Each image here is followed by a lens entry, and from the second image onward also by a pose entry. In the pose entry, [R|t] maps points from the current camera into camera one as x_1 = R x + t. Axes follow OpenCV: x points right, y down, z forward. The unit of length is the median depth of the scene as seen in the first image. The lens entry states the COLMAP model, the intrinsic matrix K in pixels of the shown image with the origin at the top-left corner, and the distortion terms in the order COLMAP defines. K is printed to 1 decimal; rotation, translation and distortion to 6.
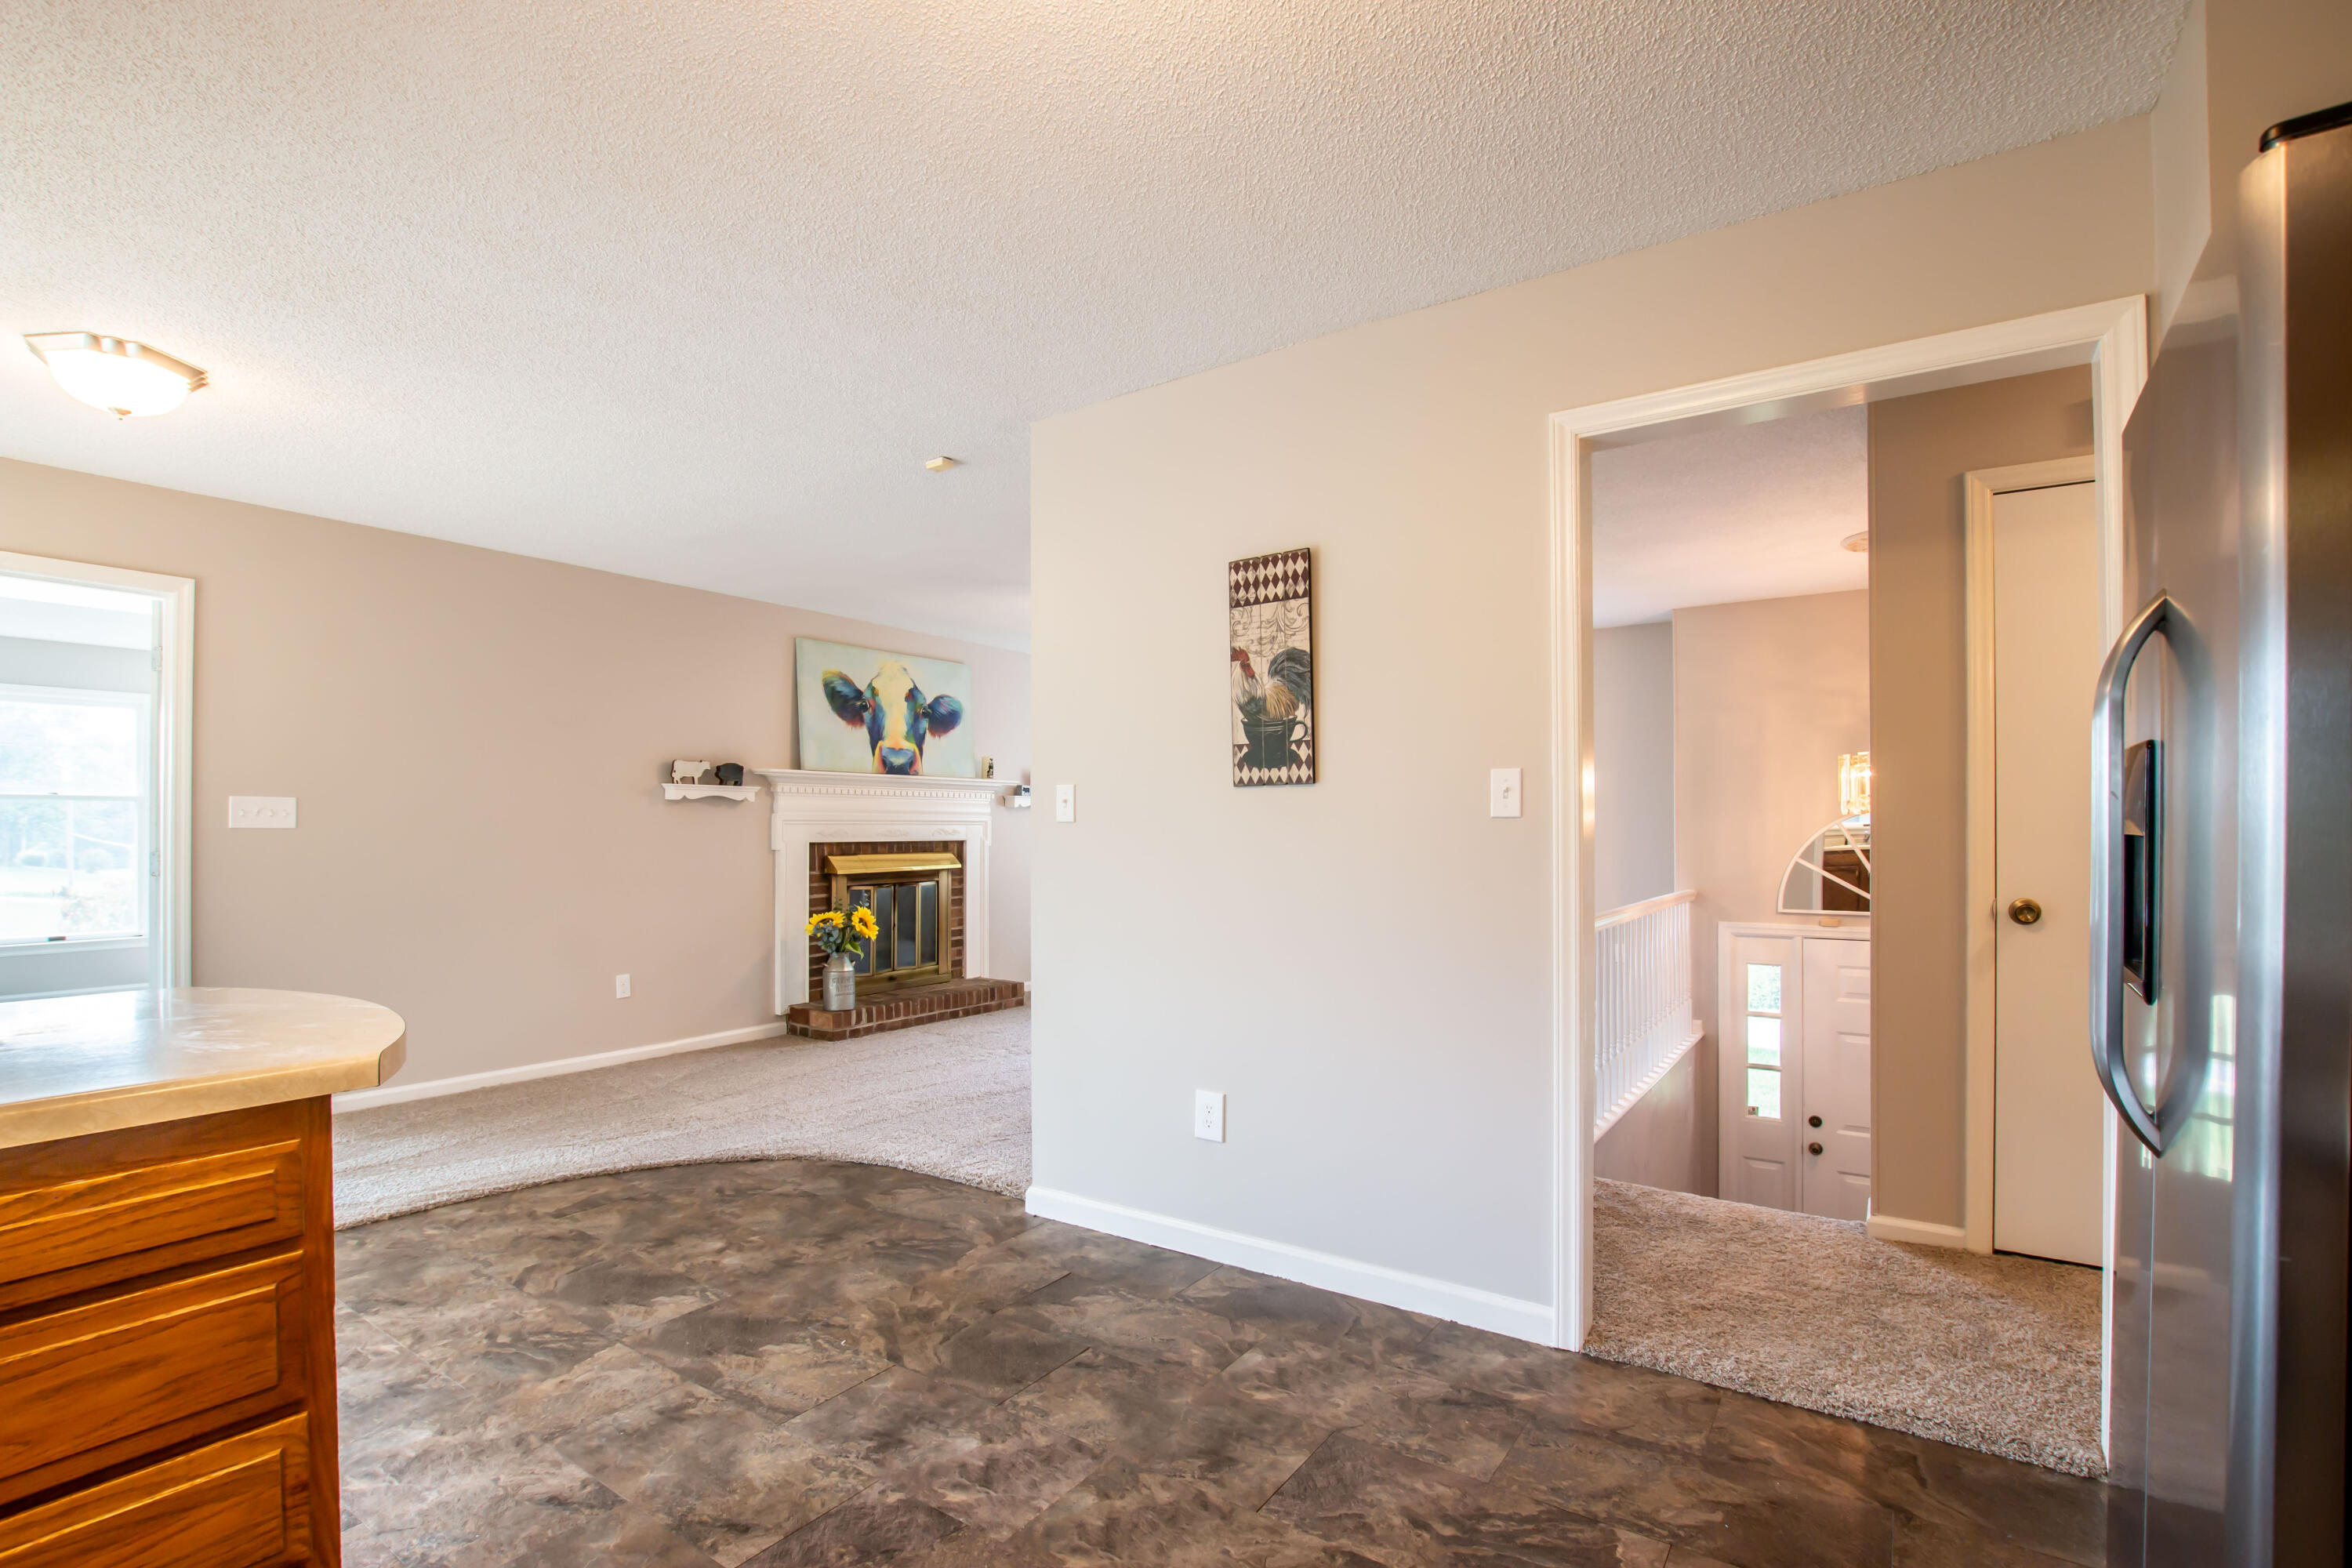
lens RADIAL K [[1086.0, 0, 1161.7], [0, 1086.0, 817.1], [0, 0, 1]] dist [-0.026357, -0.000360]
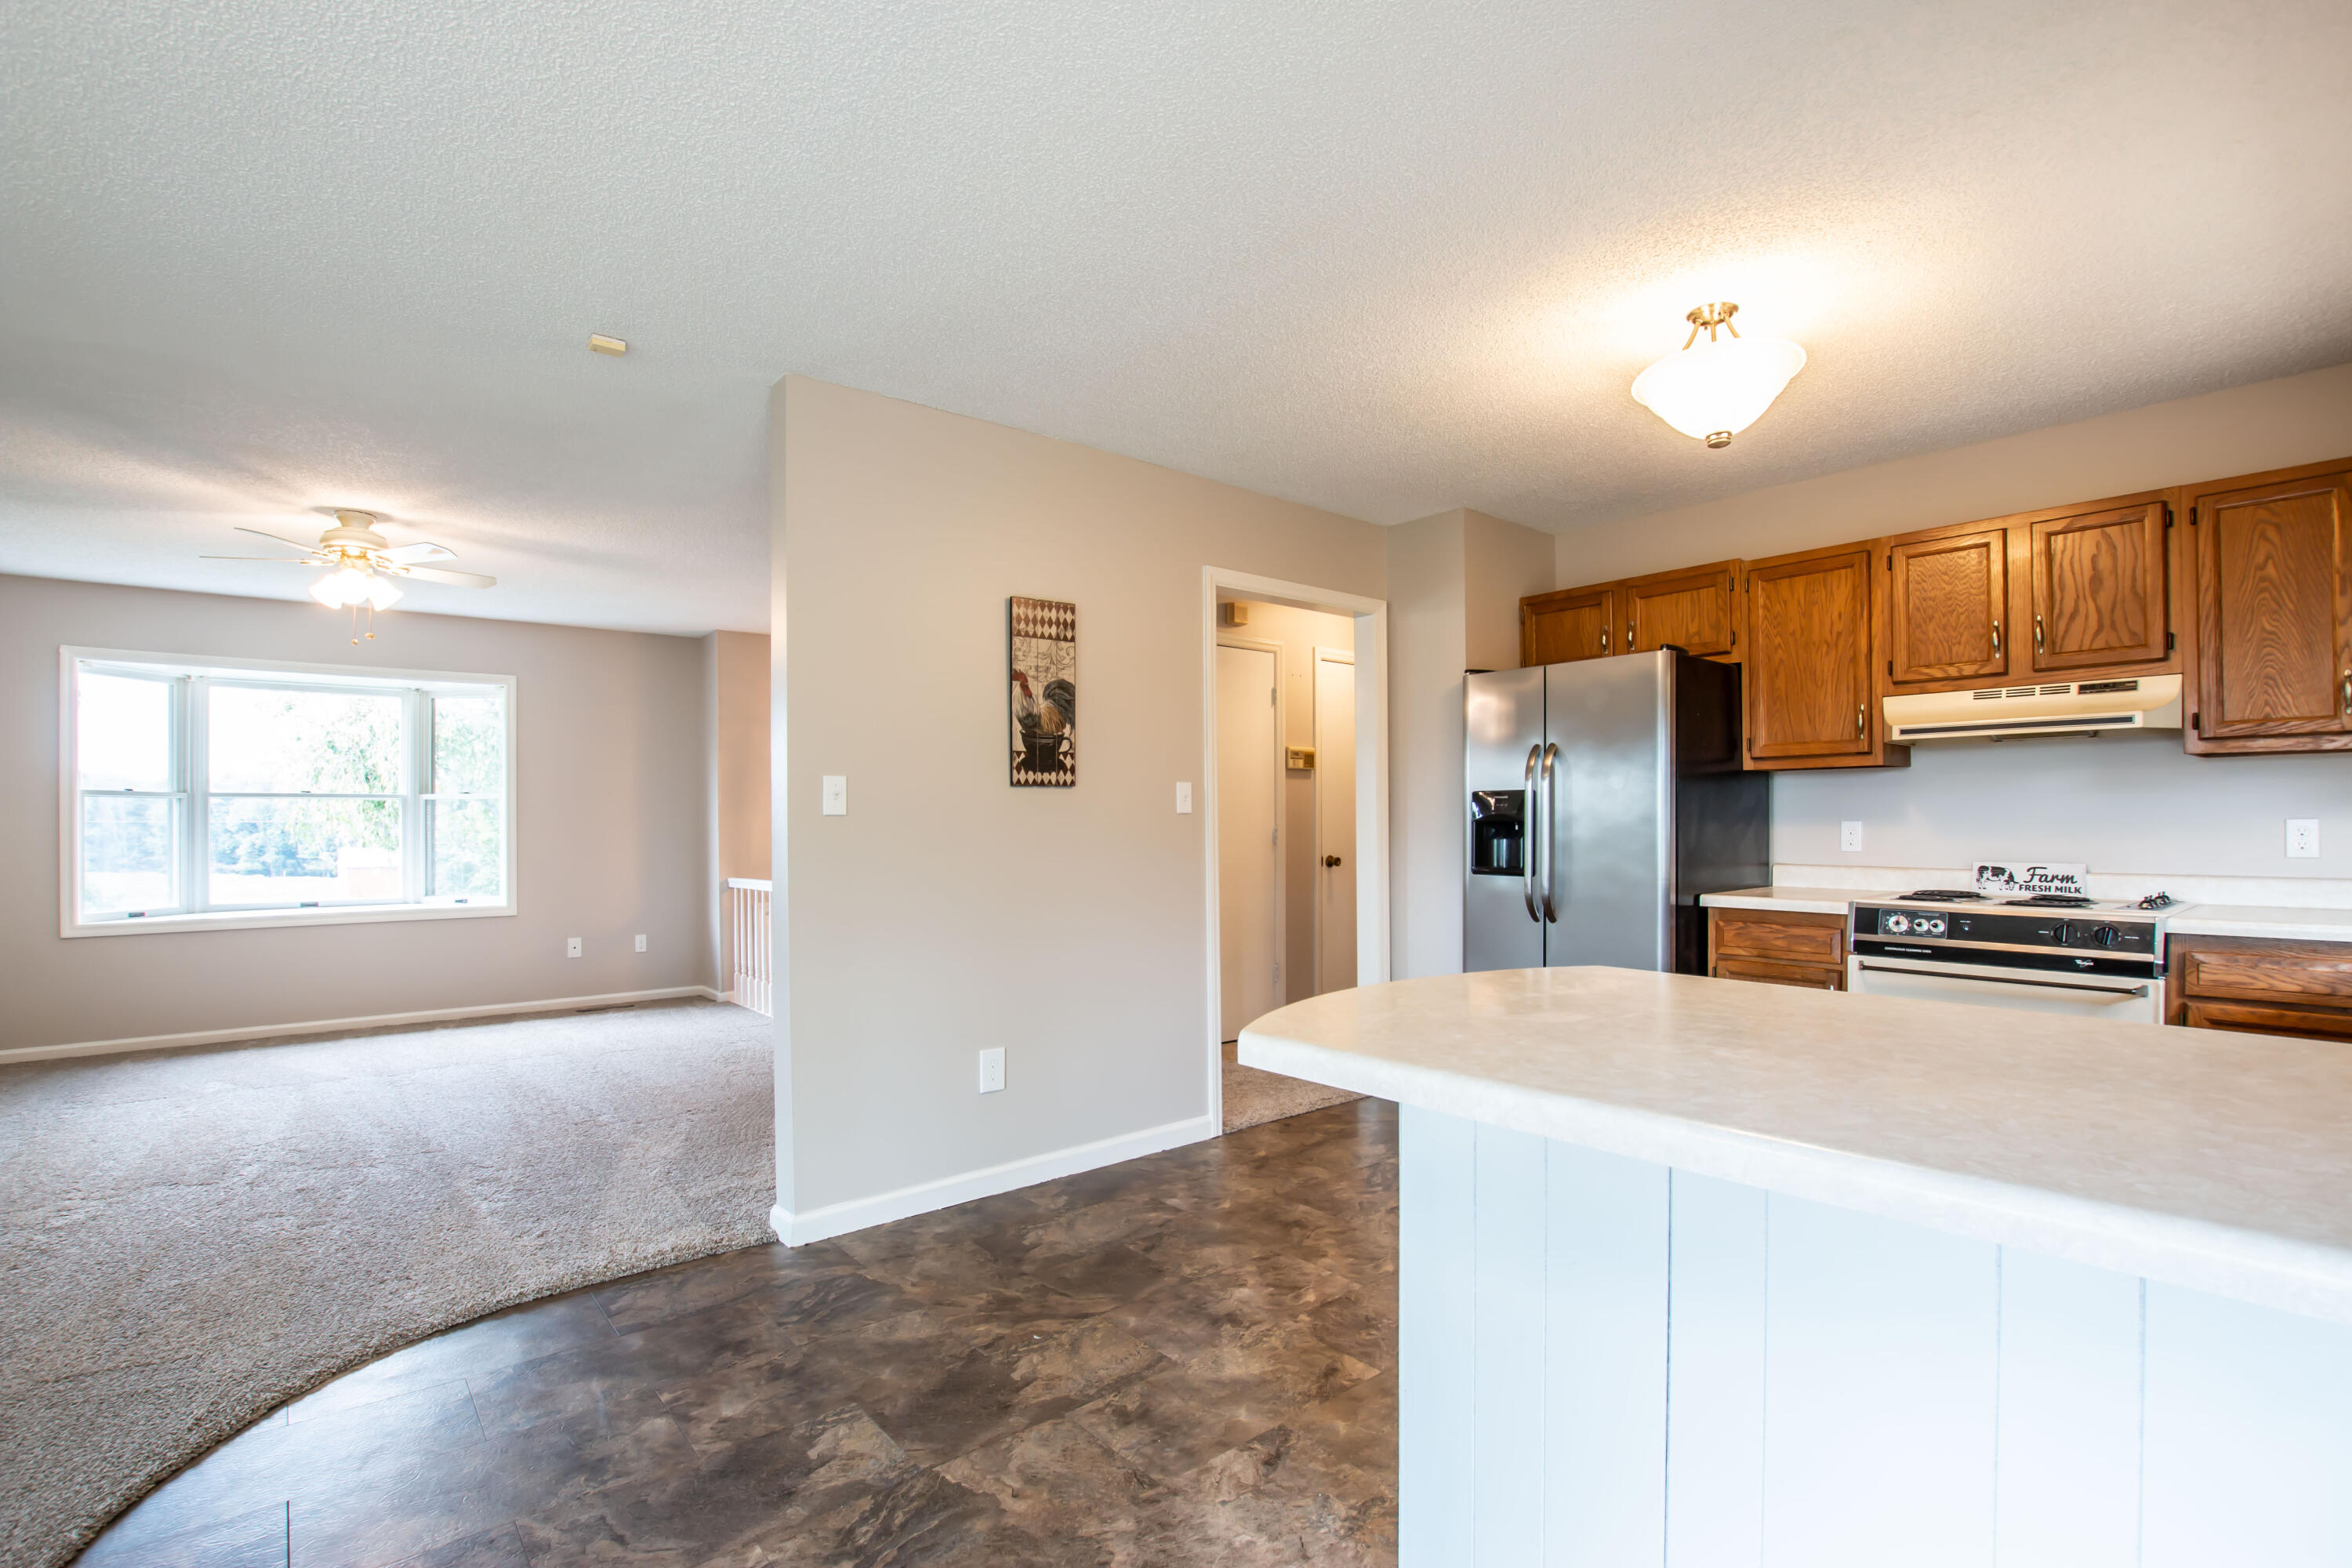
lens RADIAL K [[1086.0, 0, 1161.7], [0, 1086.0, 817.1], [0, 0, 1]] dist [-0.026357, -0.000360]
pose [[0.265456, 0.005300, 0.964108, -1.036927], [-0.004245, 0.999982, -0.004329, 0.010397], [-0.964114, -0.002944, 0.265473, 0.529323]]
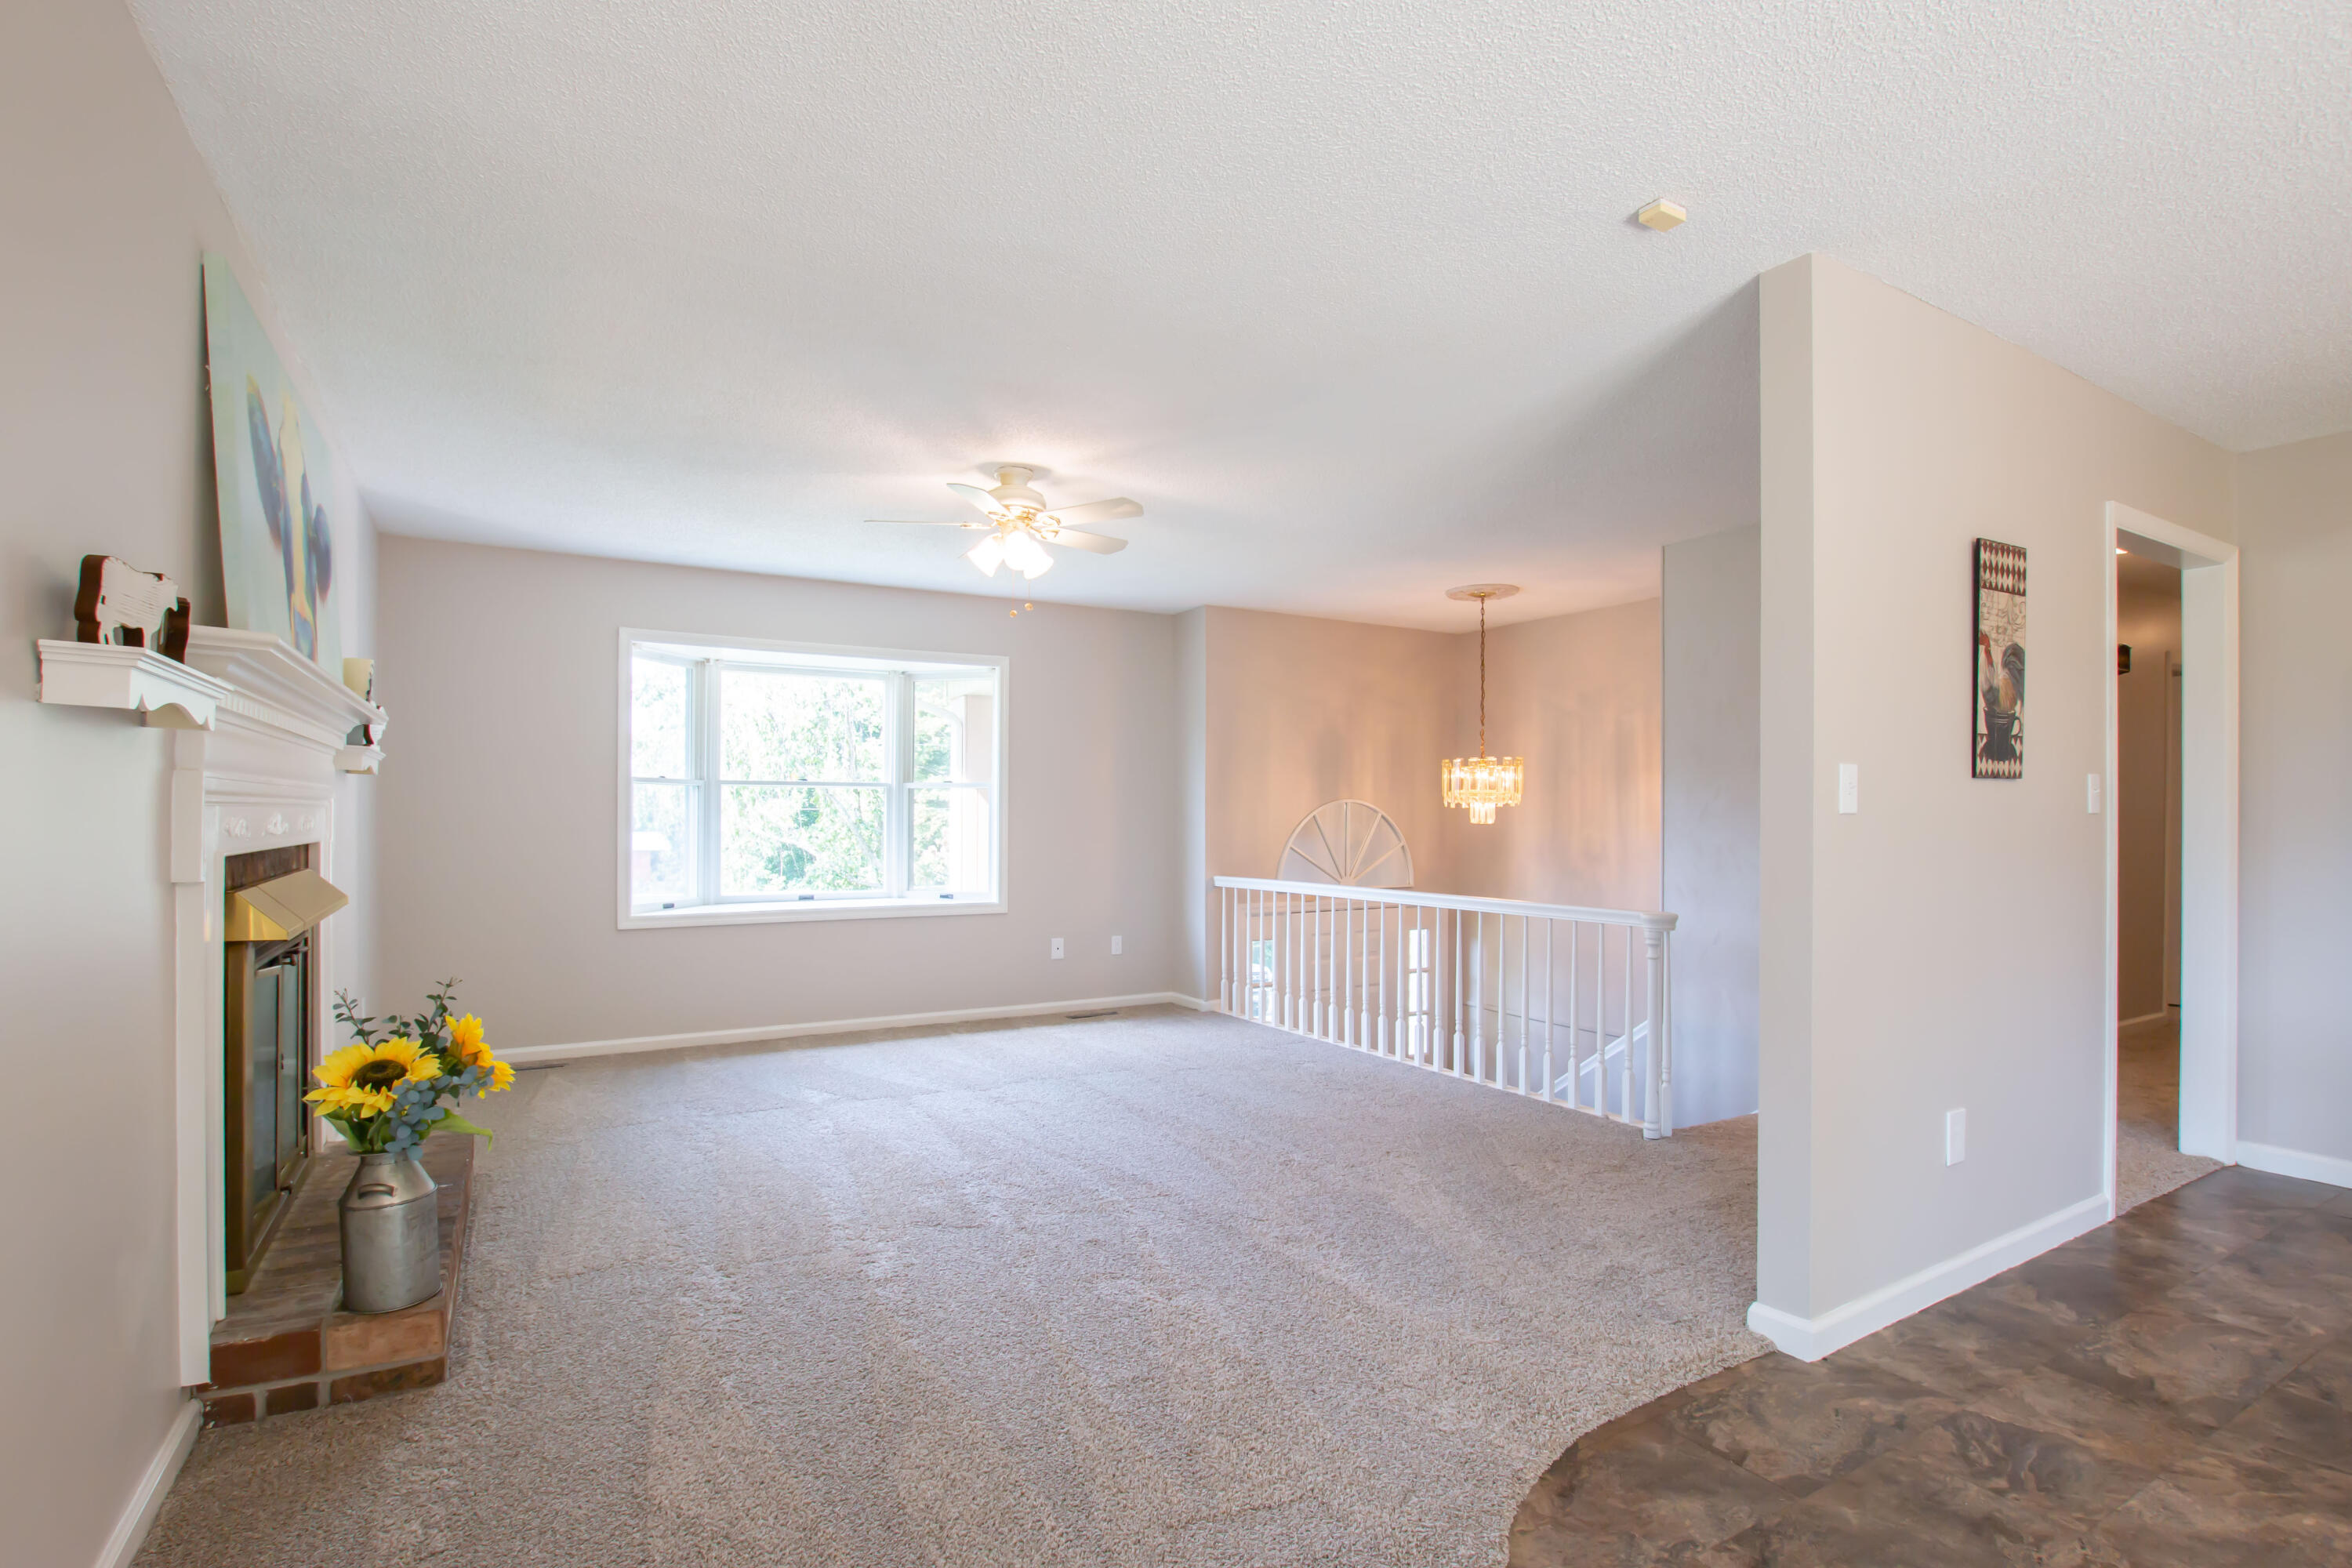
lens RADIAL K [[1111.6, 0, 1172.4], [0, 1111.6, 828.8], [0, 0, 1]] dist [-0.086235, 0.033219]
pose [[0.425254, -0.007468, 0.905043, -1.067979], [-0.011796, 0.999835, 0.013793, 0.011292], [-0.904997, -0.016541, 0.425095, 1.239482]]
